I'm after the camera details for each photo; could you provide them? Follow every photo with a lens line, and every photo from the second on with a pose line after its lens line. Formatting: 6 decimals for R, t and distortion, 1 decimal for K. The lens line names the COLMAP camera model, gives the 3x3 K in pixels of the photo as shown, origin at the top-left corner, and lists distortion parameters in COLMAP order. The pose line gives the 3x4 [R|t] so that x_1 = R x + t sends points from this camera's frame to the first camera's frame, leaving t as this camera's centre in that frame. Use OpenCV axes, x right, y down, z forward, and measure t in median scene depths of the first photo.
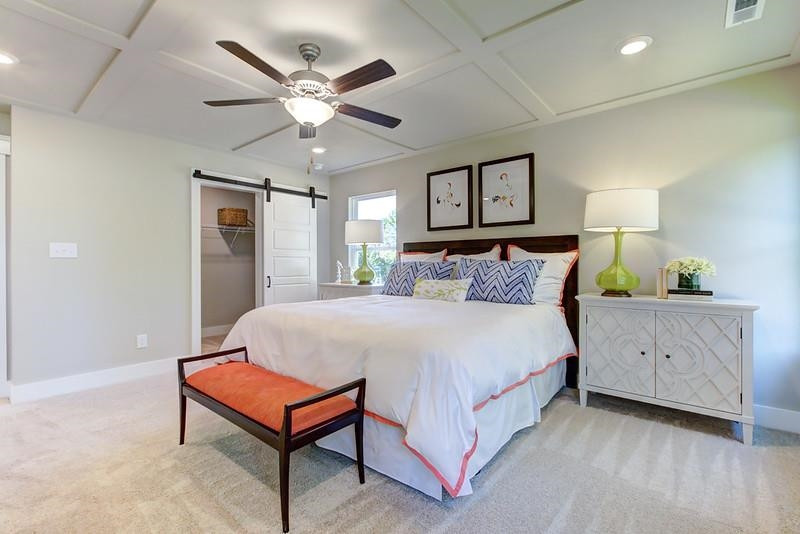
lens RADIAL K [[358.6, 0, 408.2], [0, 358.6, 261.5], [0, 0, 1]] dist [-0.007425, 0.003752]
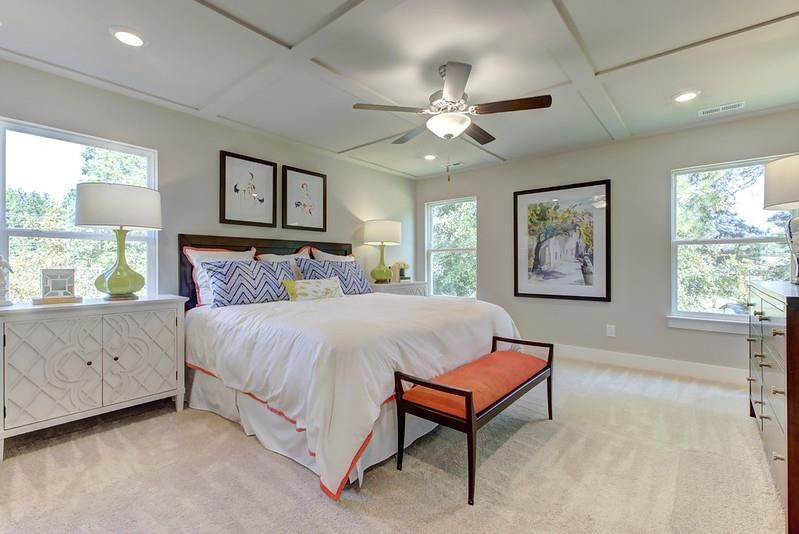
lens RADIAL K [[358.2, 0, 404.1], [0, 358.2, 266.0], [0, 0, 1]] dist [-0.007425, 0.003752]
pose [[0.012112, -0.002555, 0.999923, -0.782567], [-0.005361, 0.999982, 0.002620, 0.007548], [-0.999912, -0.005392, 0.012098, 0.619558]]
